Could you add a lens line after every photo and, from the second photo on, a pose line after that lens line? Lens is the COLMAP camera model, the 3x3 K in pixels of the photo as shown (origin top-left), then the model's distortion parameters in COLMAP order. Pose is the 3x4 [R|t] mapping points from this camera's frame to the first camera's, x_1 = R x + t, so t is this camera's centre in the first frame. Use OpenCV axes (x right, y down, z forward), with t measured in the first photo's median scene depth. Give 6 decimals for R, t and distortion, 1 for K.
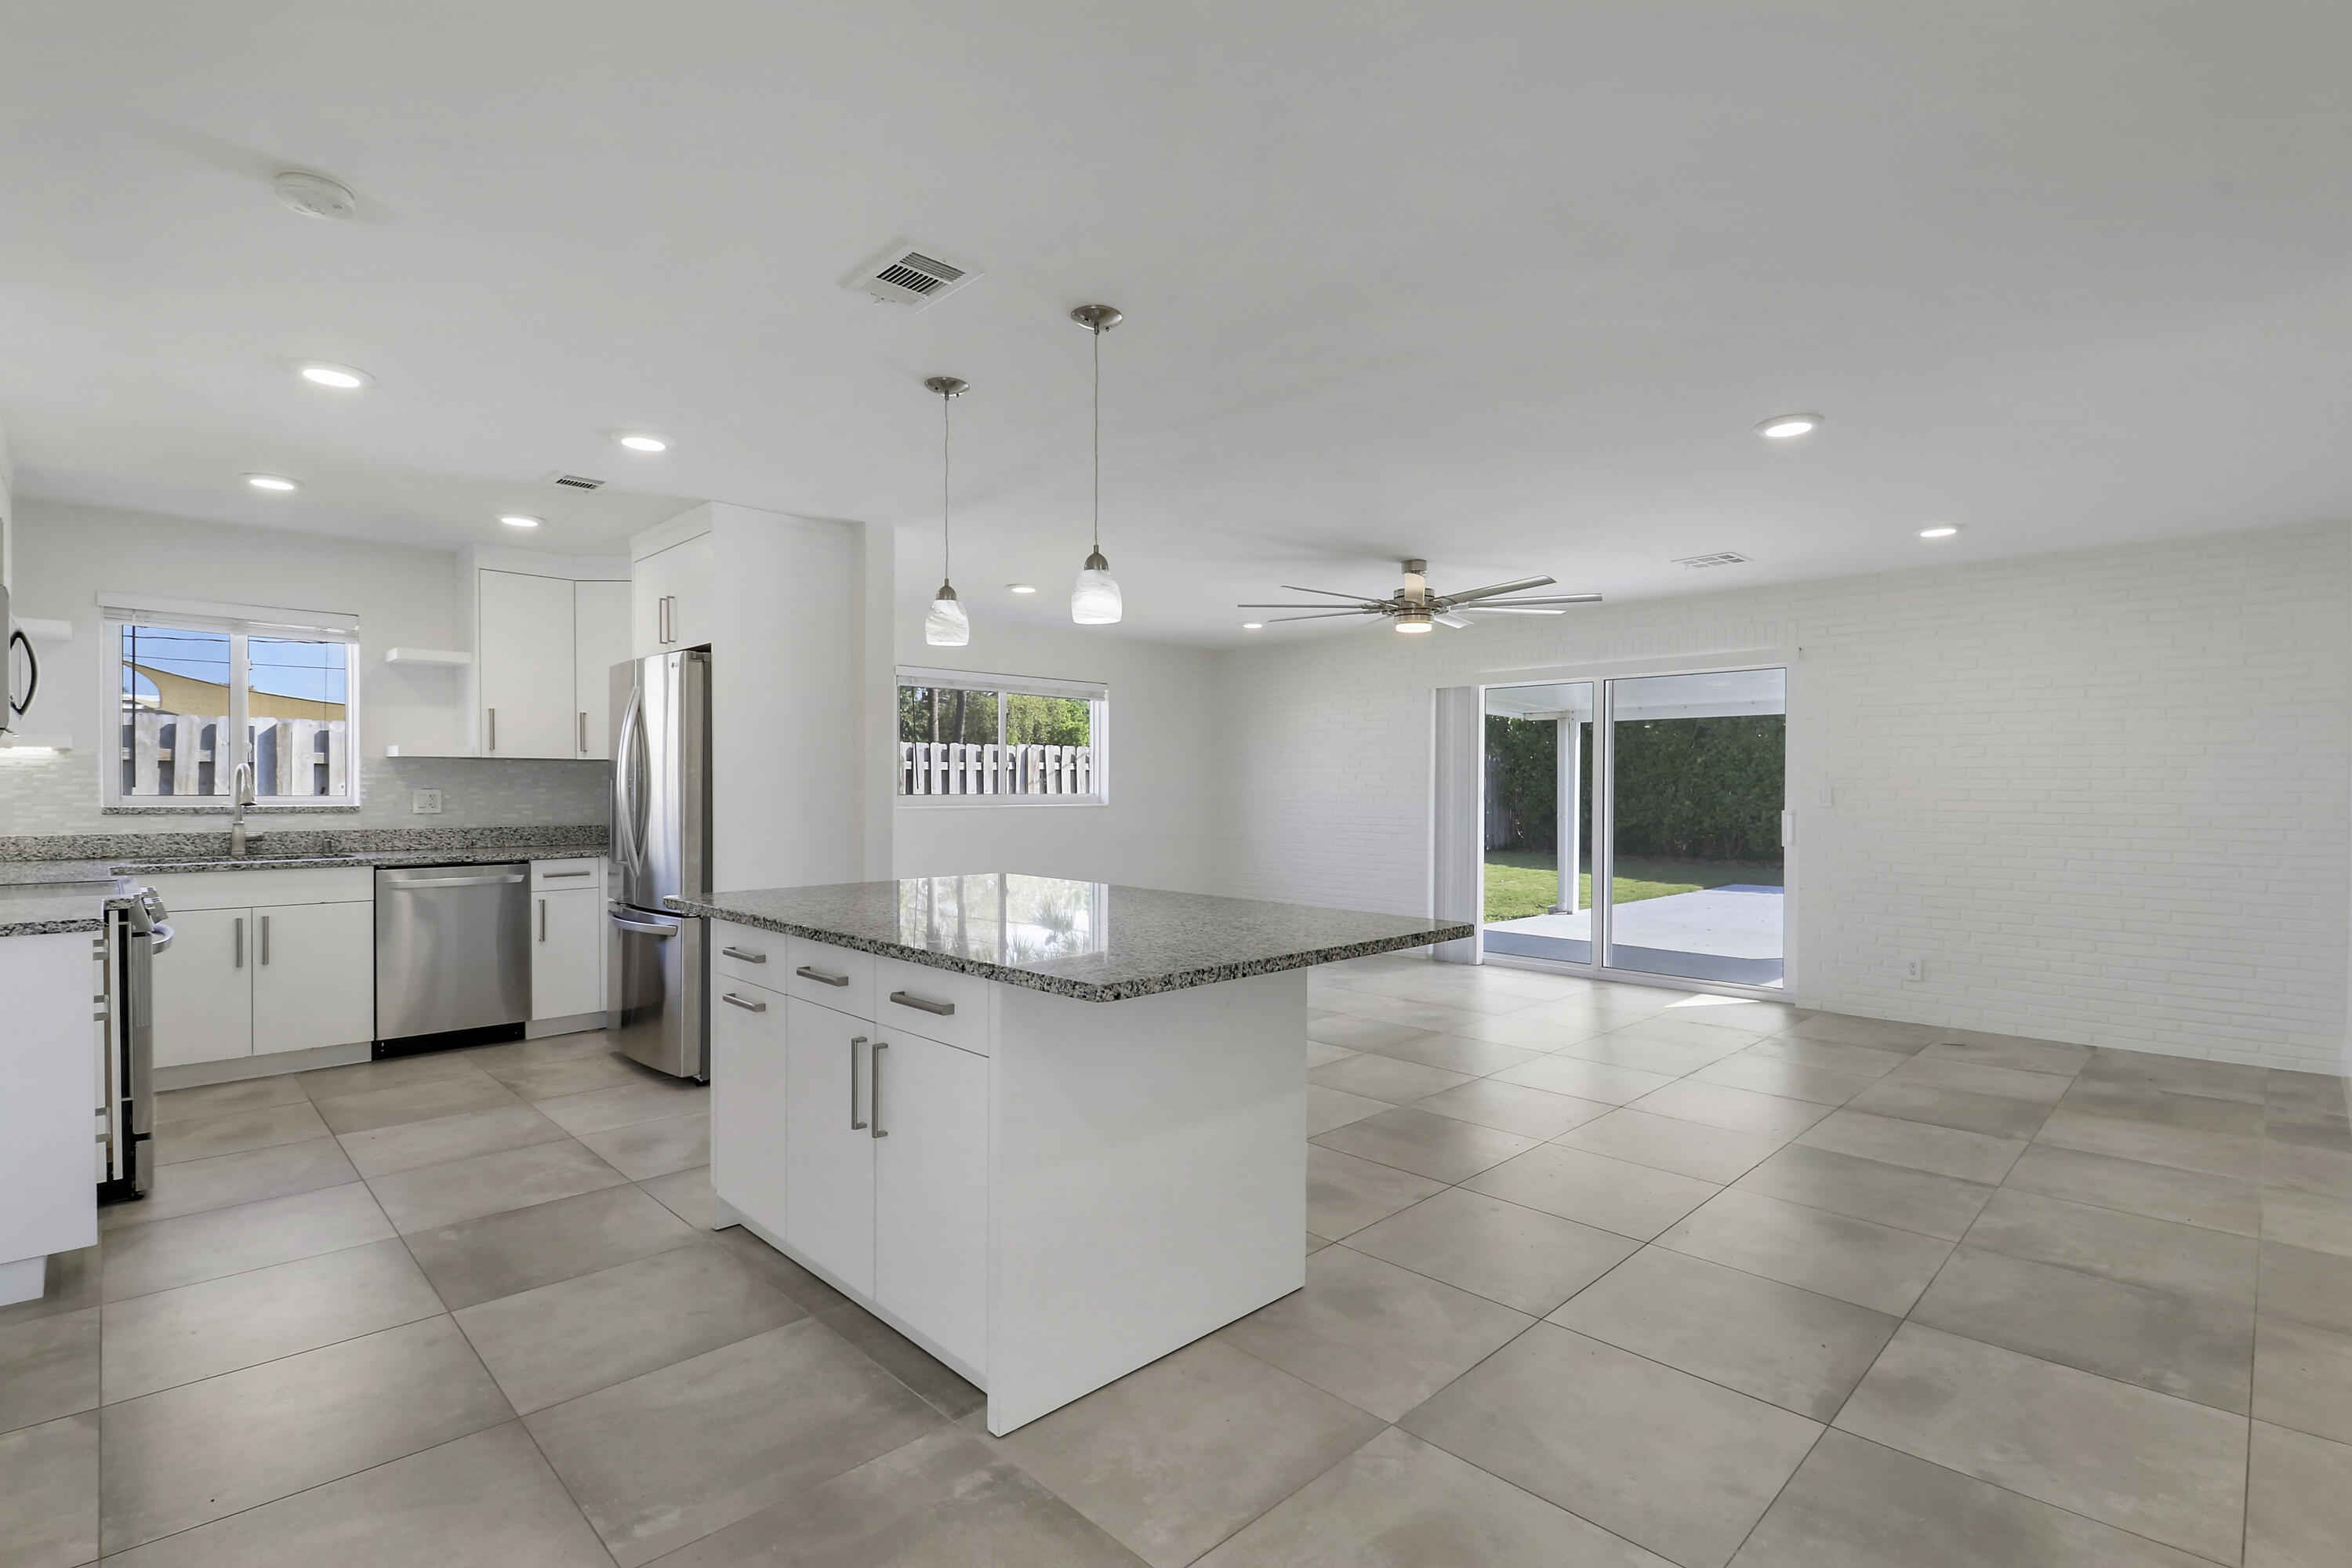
lens RADIAL K [[1100.5, 0, 1178.8], [0, 1100.5, 794.0], [0, 0, 1]] dist [-0.005301, -0.012463]
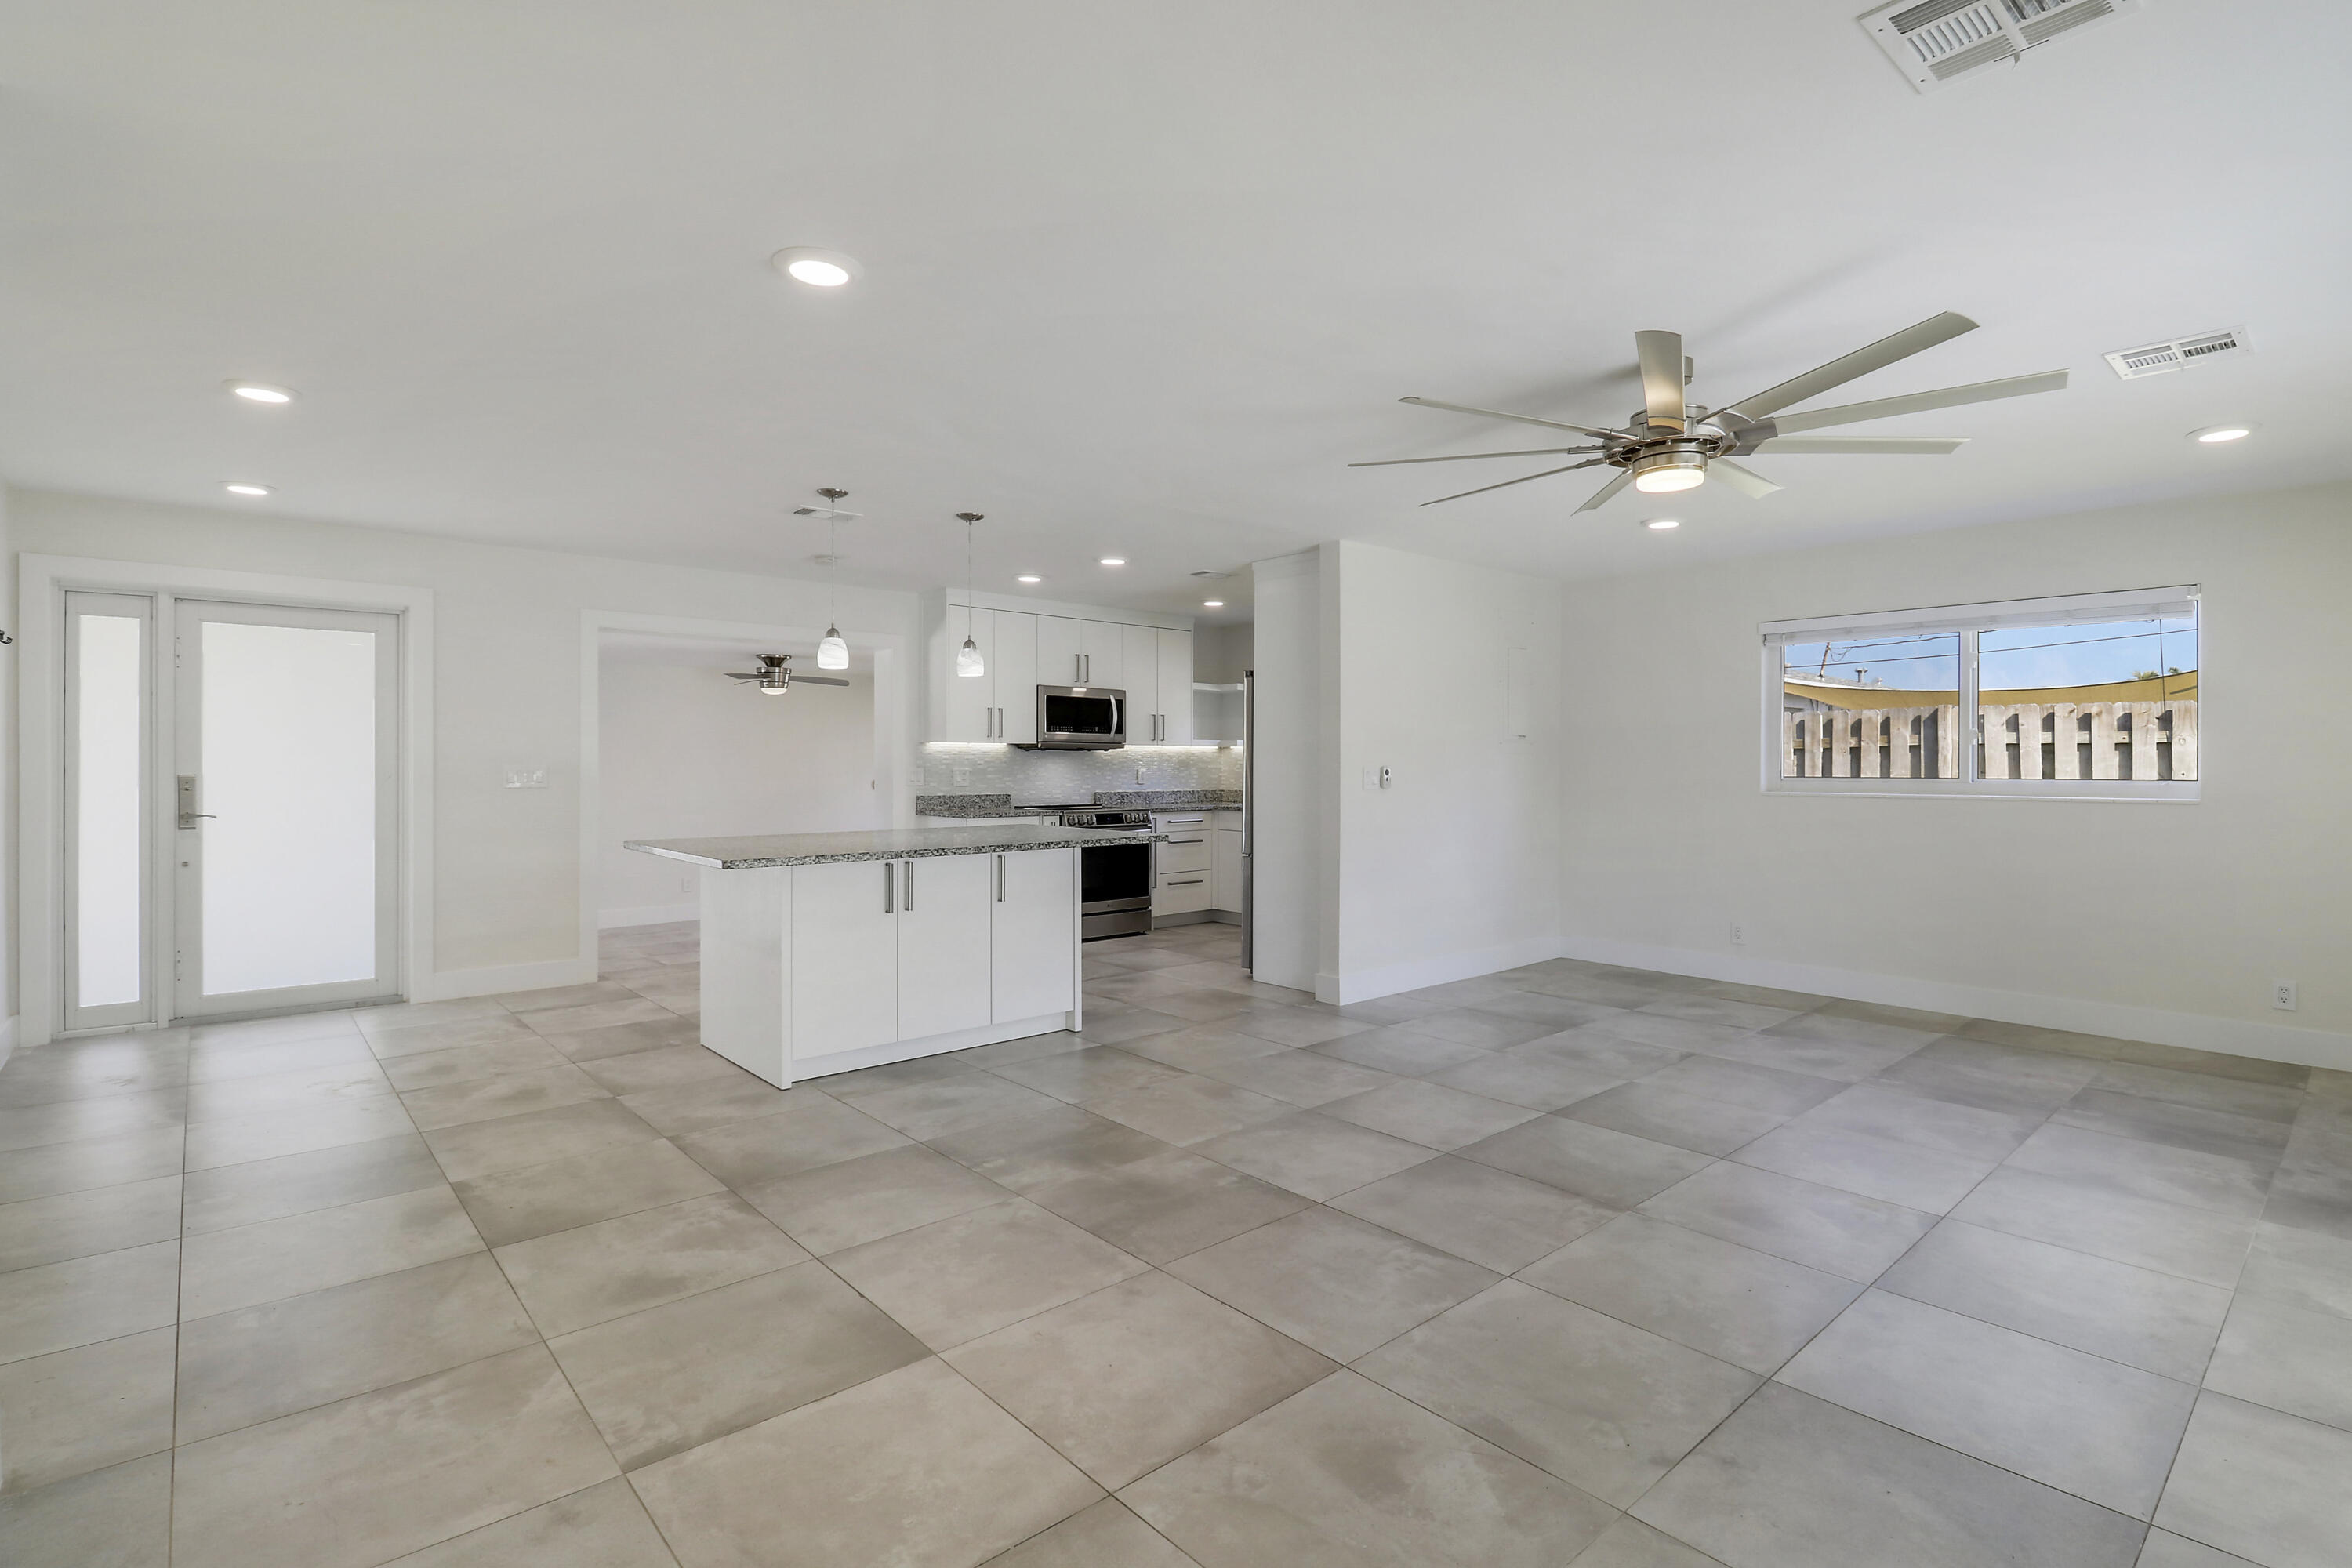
lens RADIAL K [[1108.1, 0, 1199.4], [0, 1108.1, 765.2], [0, 0, 1]] dist [0.003852, -0.009827]
pose [[-0.042985, -0.000048, -0.999076, 0.972446], [-0.009936, 0.999951, 0.000379, -0.006724], [0.999026, 0.009943, -0.042984, 0.977608]]
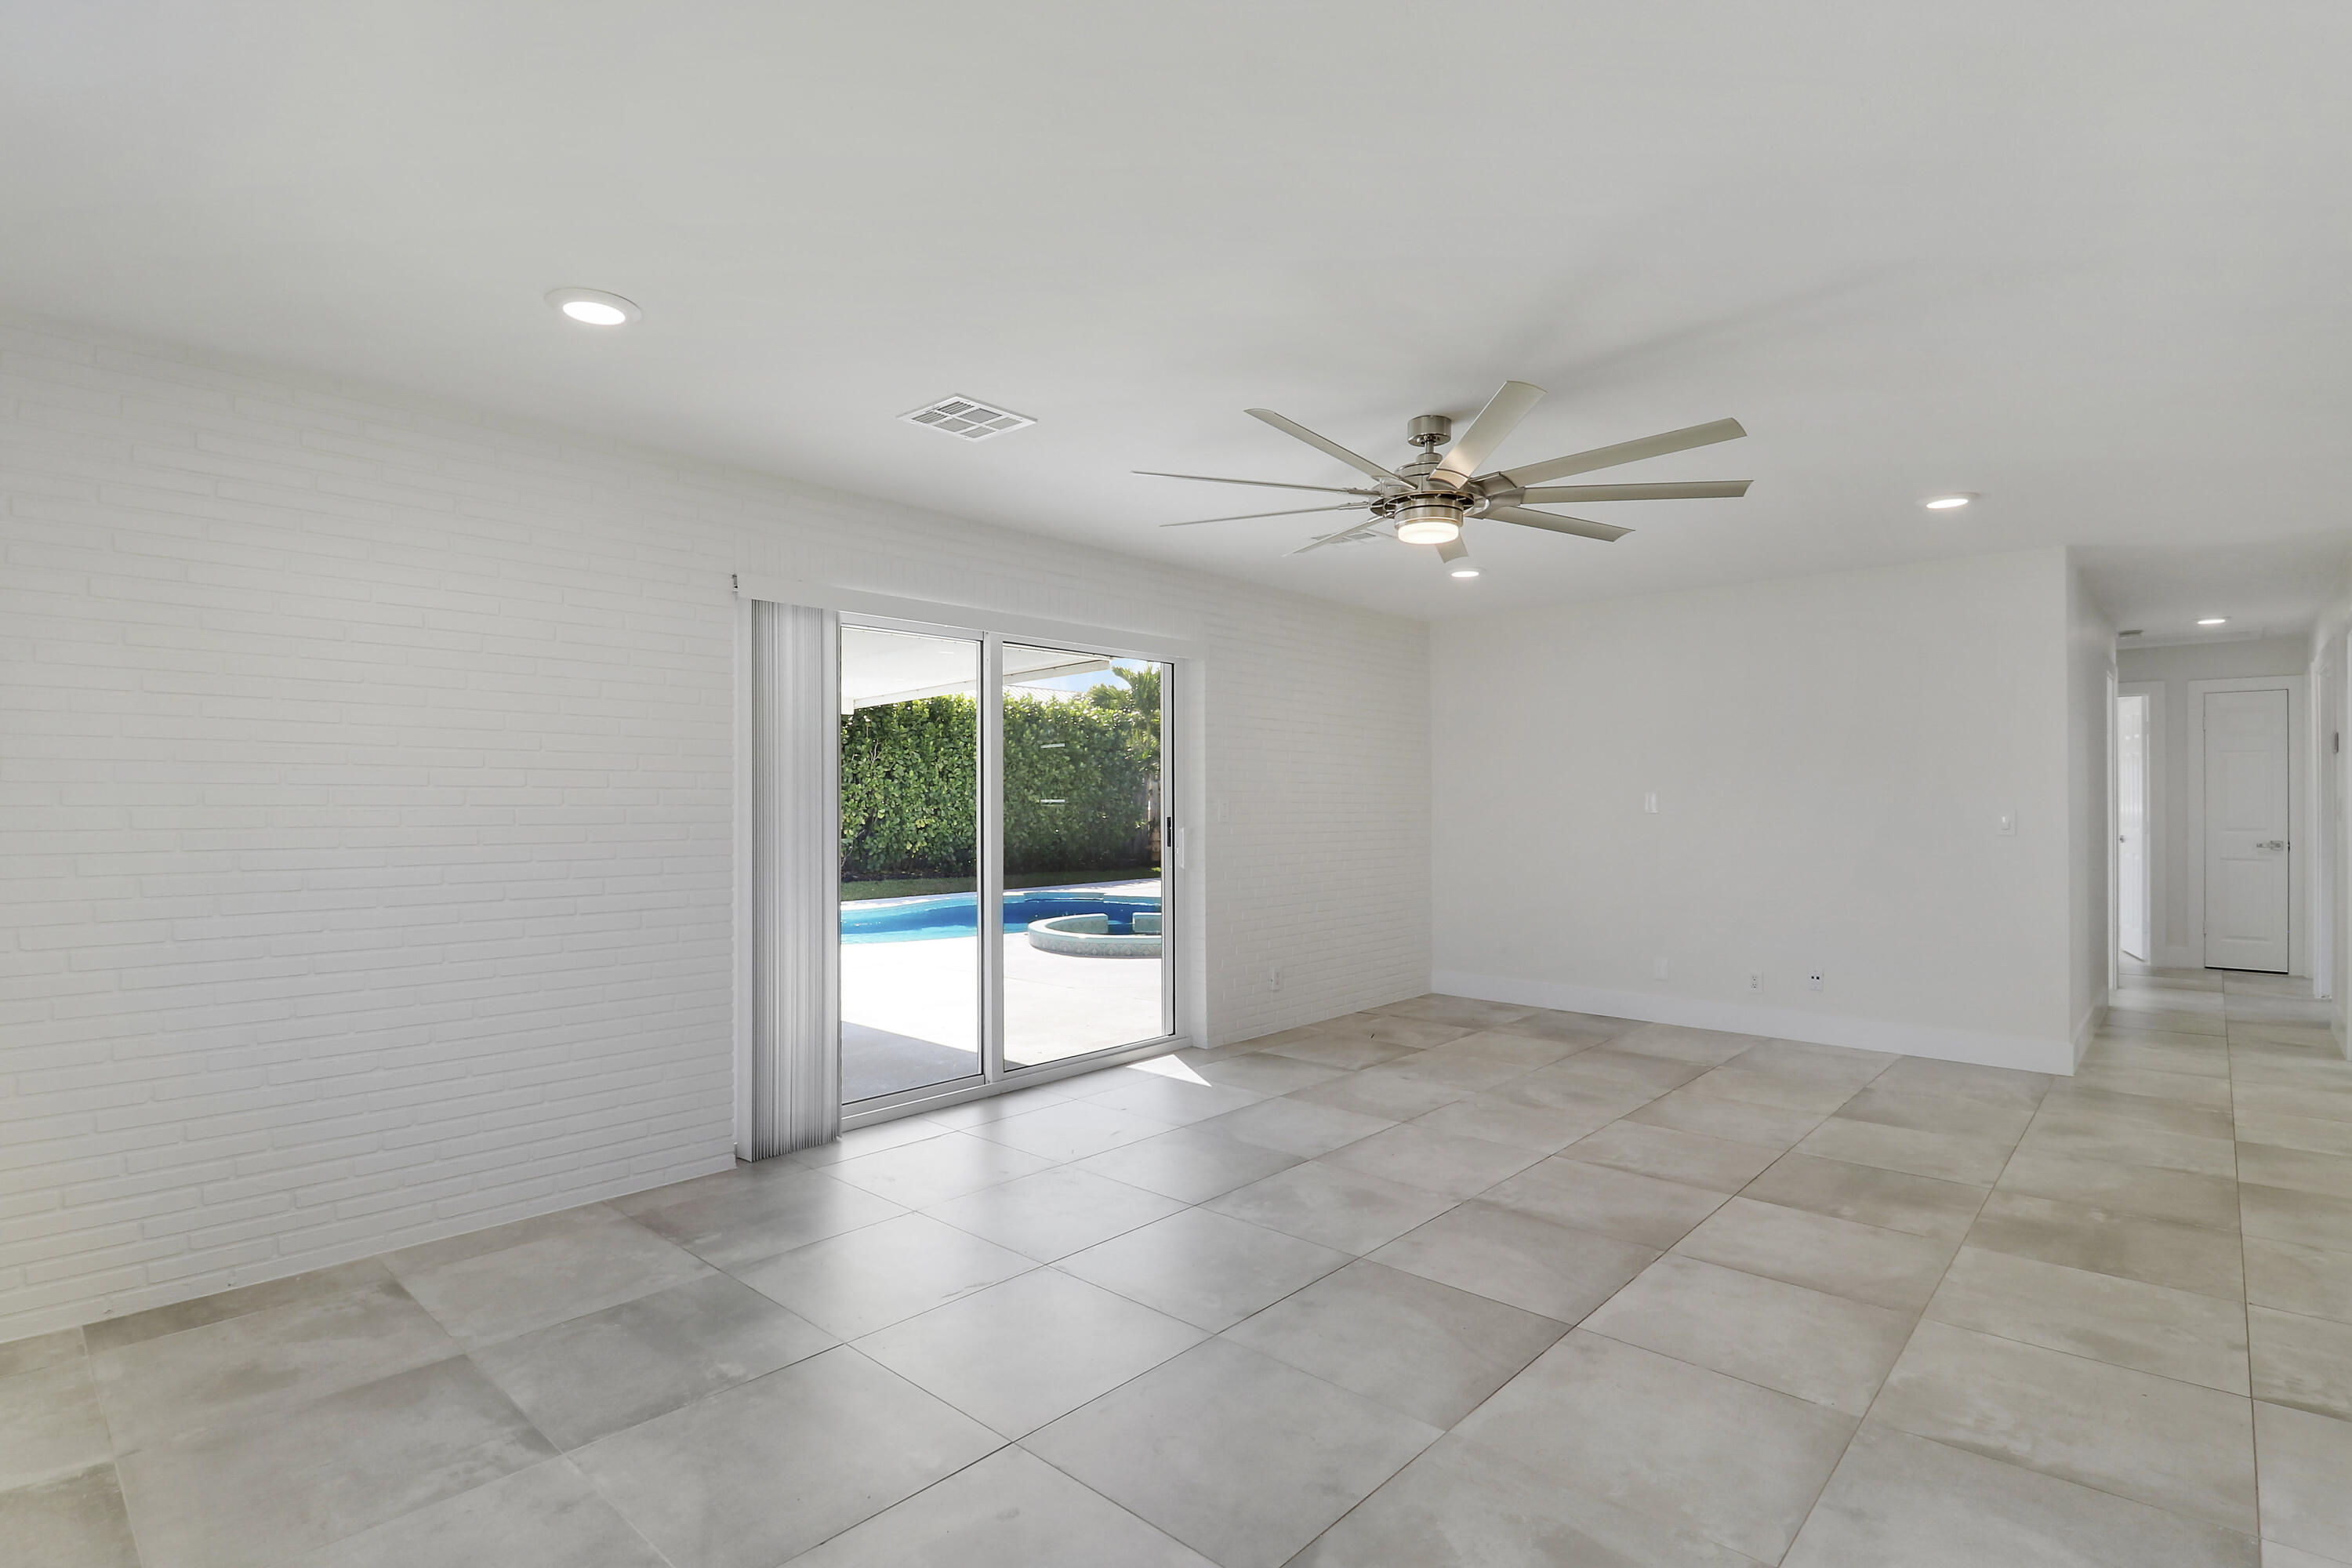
lens RADIAL K [[1134.9, 0, 1197.0], [0, 1134.9, 785.0], [0, 0, 1]] dist [0.001005, -0.014933]
pose [[-0.065400, 0.010881, 0.997800, -0.476882], [0.006480, 0.999924, -0.010479, -0.013416], [-0.997838, 0.005780, -0.065465, 1.446058]]
